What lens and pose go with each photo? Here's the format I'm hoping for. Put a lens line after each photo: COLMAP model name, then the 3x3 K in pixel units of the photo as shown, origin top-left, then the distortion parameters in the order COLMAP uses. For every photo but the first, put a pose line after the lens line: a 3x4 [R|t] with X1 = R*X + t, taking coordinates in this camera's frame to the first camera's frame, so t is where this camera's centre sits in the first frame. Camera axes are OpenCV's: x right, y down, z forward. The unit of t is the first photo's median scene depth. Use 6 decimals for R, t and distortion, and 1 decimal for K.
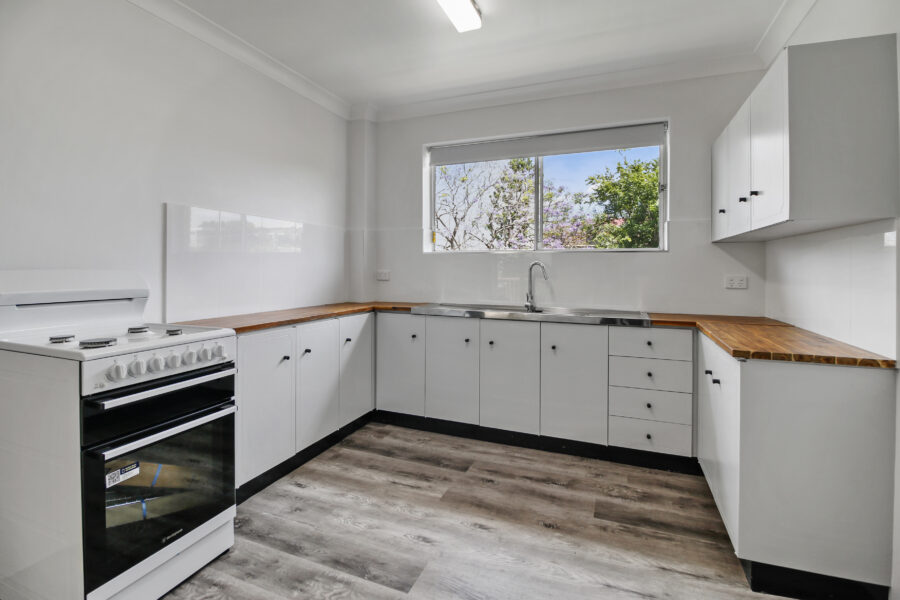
lens RADIAL K [[421.6, 0, 452.6], [0, 421.6, 271.2], [0, 0, 1]] dist [-0.001789, -0.010150]
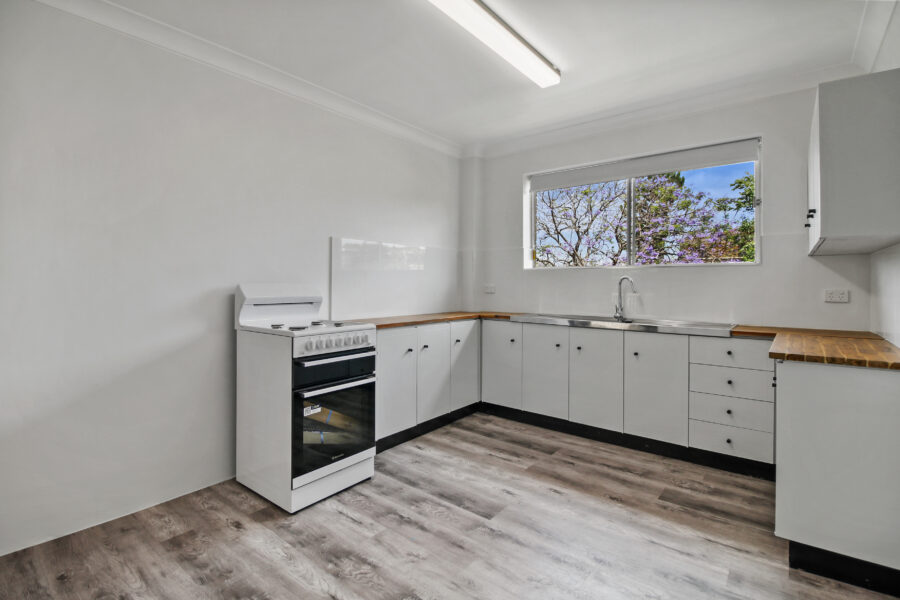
lens RADIAL K [[428.0, 0, 447.4], [0, 428.0, 282.0], [0, 0, 1]] dist [-0.000360, -0.010637]
pose [[0.954602, -0.002301, -0.297875, 0.116974], [-0.001122, 0.999935, -0.011320, 0.006976], [0.297882, 0.011140, 0.954538, -0.248492]]
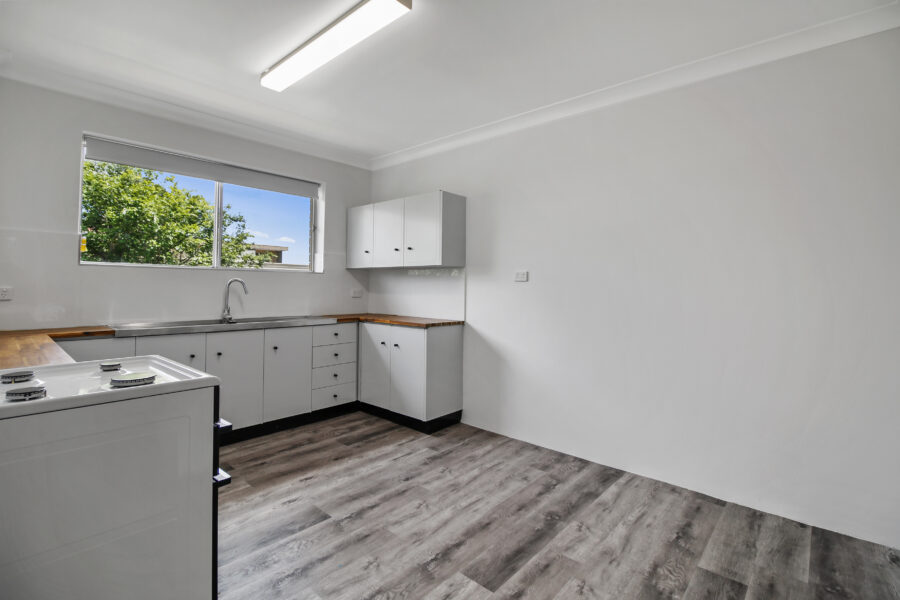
lens RADIAL K [[421.6, 0, 452.6], [0, 421.6, 271.2], [0, 0, 1]] dist [-0.001789, -0.010150]
pose [[0.337559, 0.030726, 0.940803, -0.877069], [-0.001491, 0.999483, -0.032108, -0.009240], [-0.941303, 0.009436, 0.337430, 0.087674]]
